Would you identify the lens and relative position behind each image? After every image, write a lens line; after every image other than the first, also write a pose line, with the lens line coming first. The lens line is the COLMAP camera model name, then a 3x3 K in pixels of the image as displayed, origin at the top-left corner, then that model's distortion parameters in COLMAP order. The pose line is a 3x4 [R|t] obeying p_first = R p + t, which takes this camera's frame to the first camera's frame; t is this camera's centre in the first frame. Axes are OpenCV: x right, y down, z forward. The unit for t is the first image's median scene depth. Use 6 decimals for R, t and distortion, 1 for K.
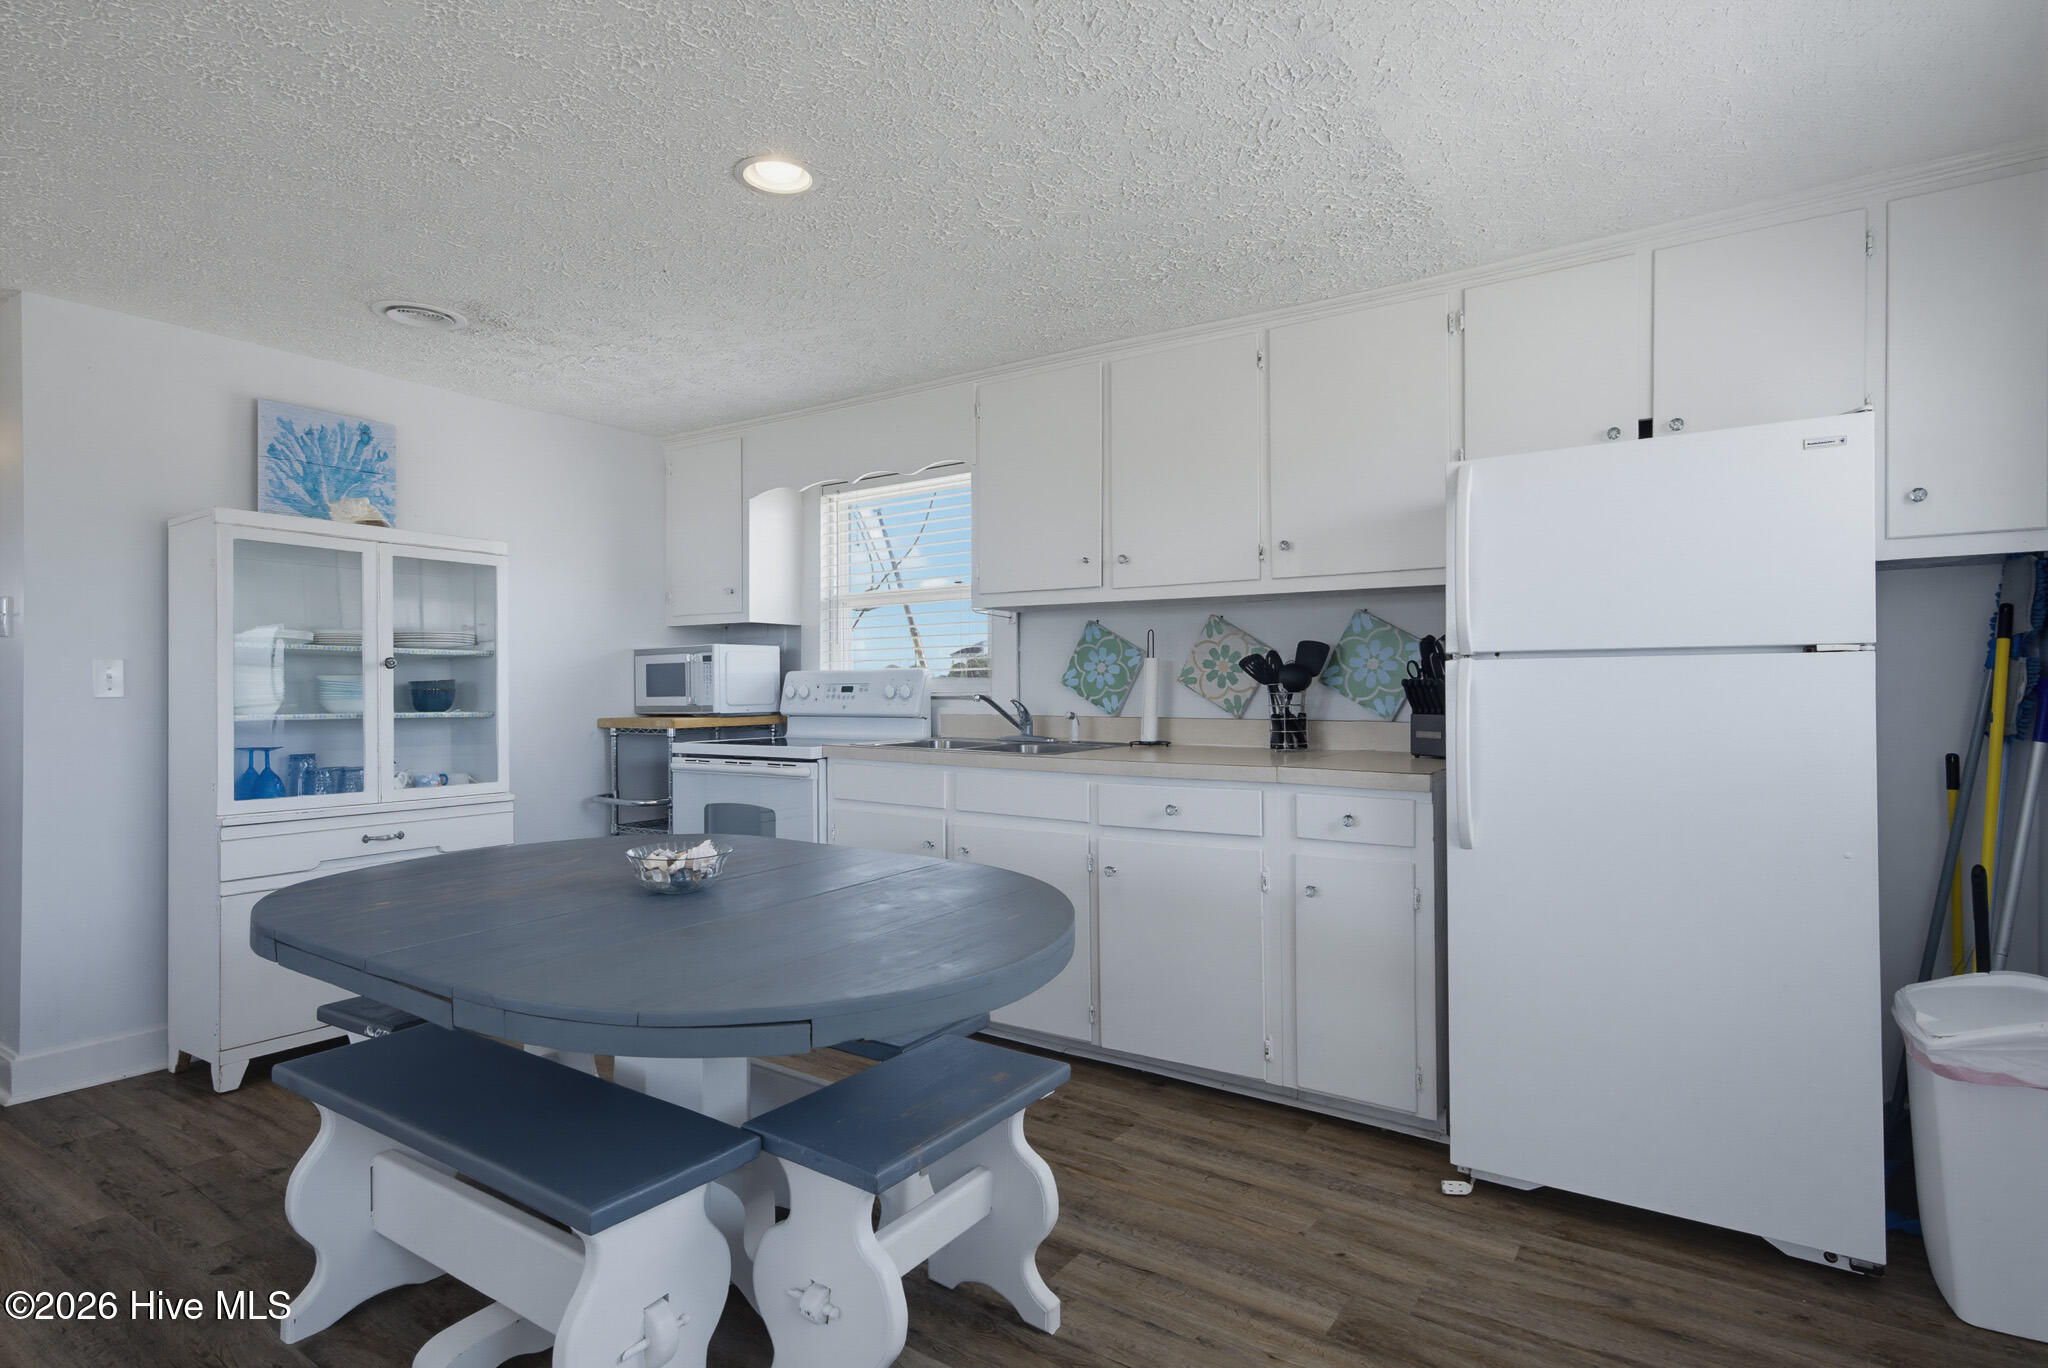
lens RADIAL K [[1038.6, 0, 1030.1], [0, 1038.6, 684.6], [0, 0, 1]] dist [0.009825, -0.000060]
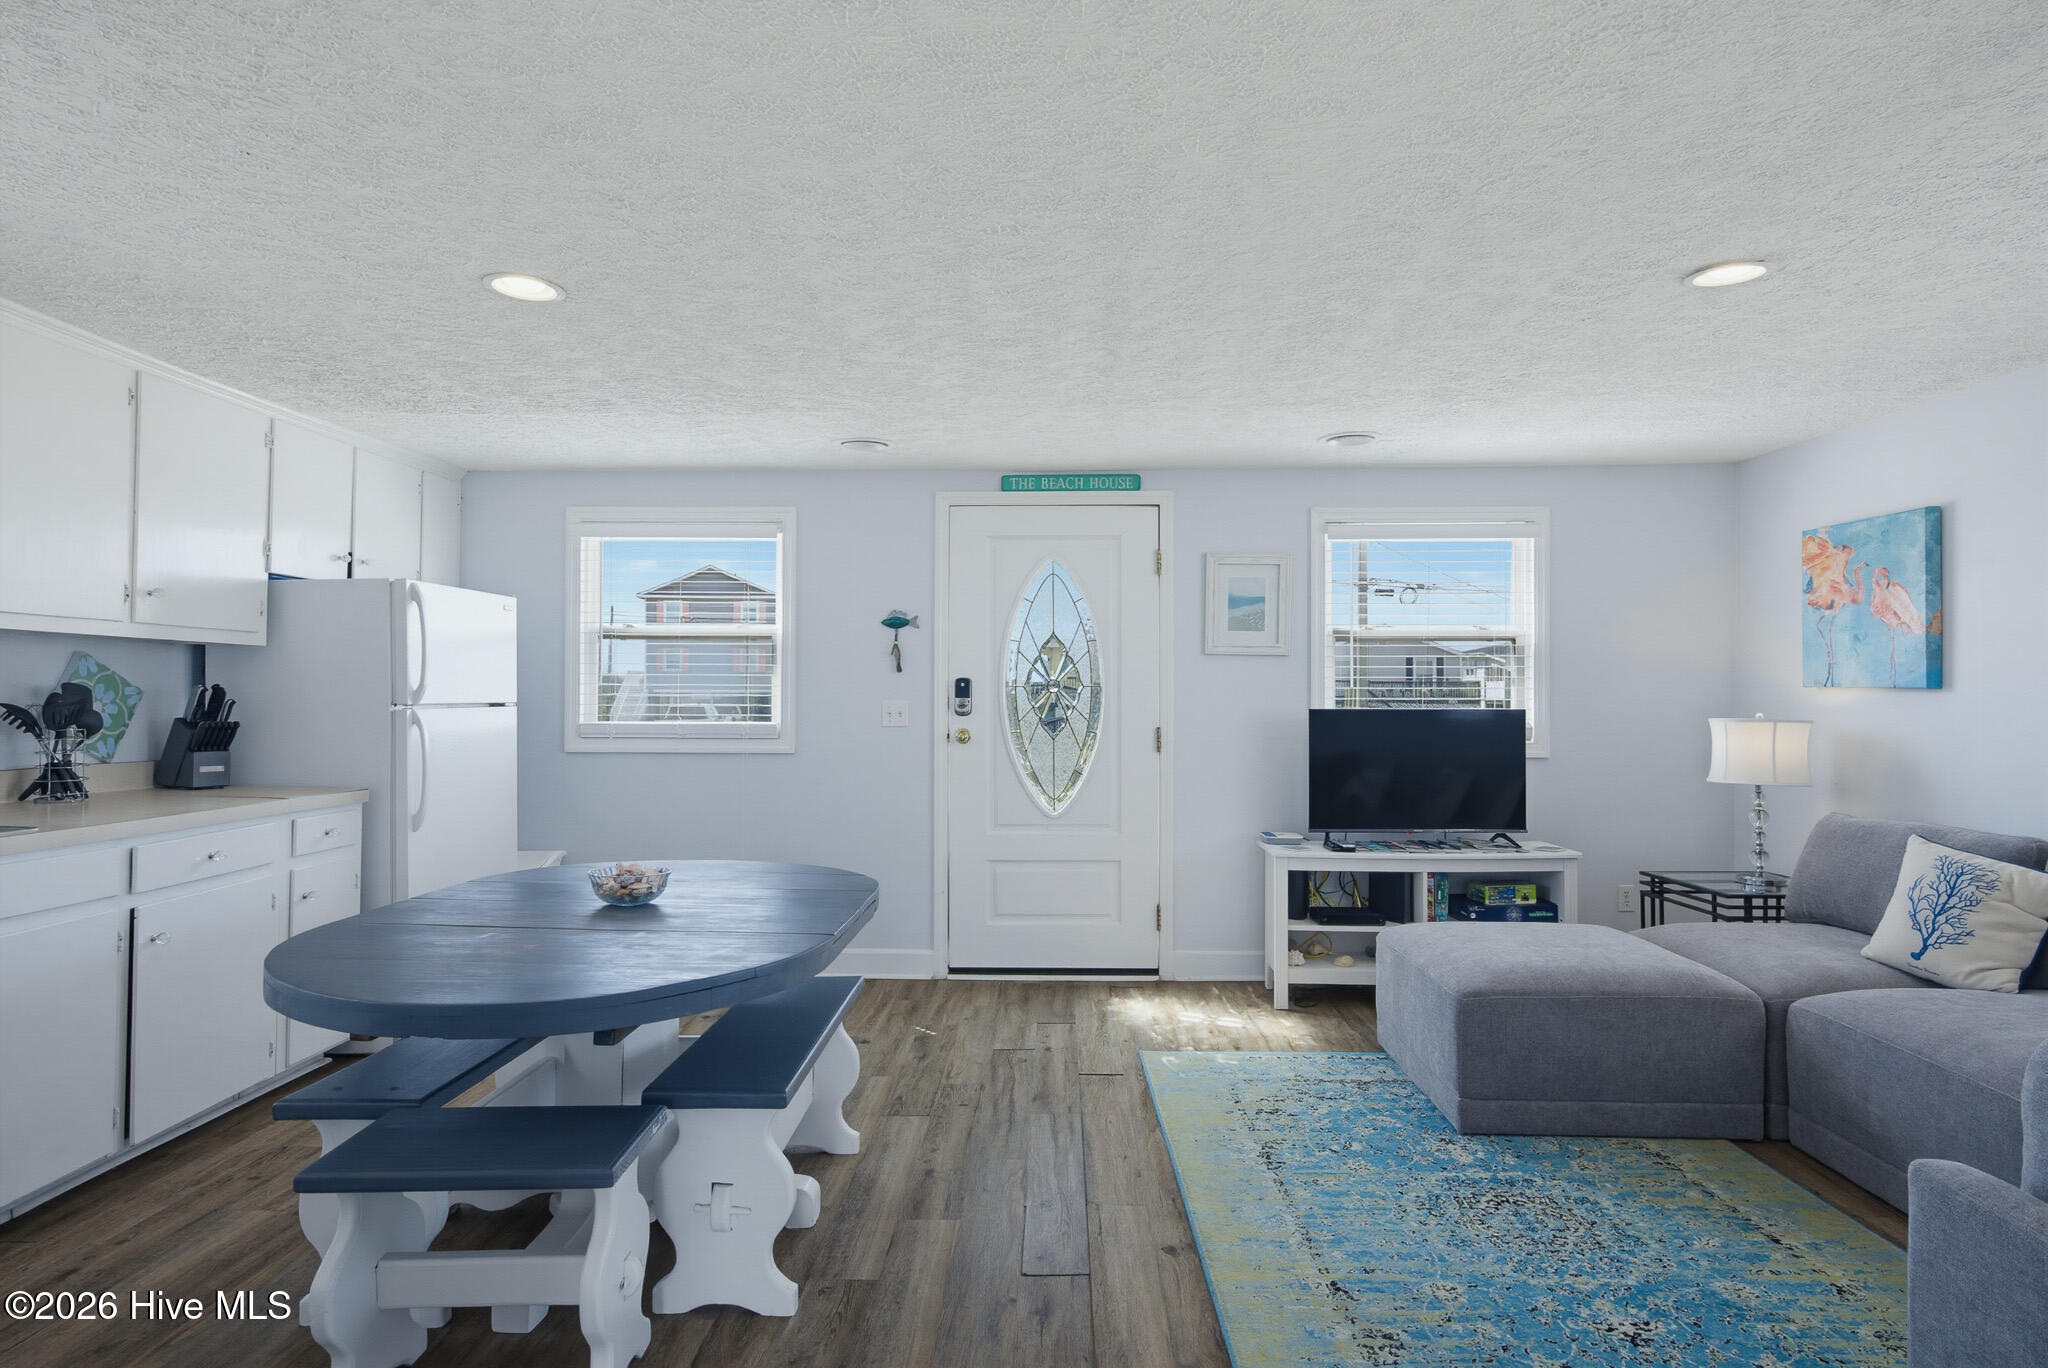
lens RADIAL K [[1086.9, 0, 1032.2], [0, 1086.9, 684.3], [0, 0, 1]] dist [0.001719, 0.000899]
pose [[-0.537865, 0.010592, 0.842964, -0.954800], [-0.003346, 0.999886, -0.014699, -0.027021], [-0.843024, -0.010726, -0.537769, 0.729141]]
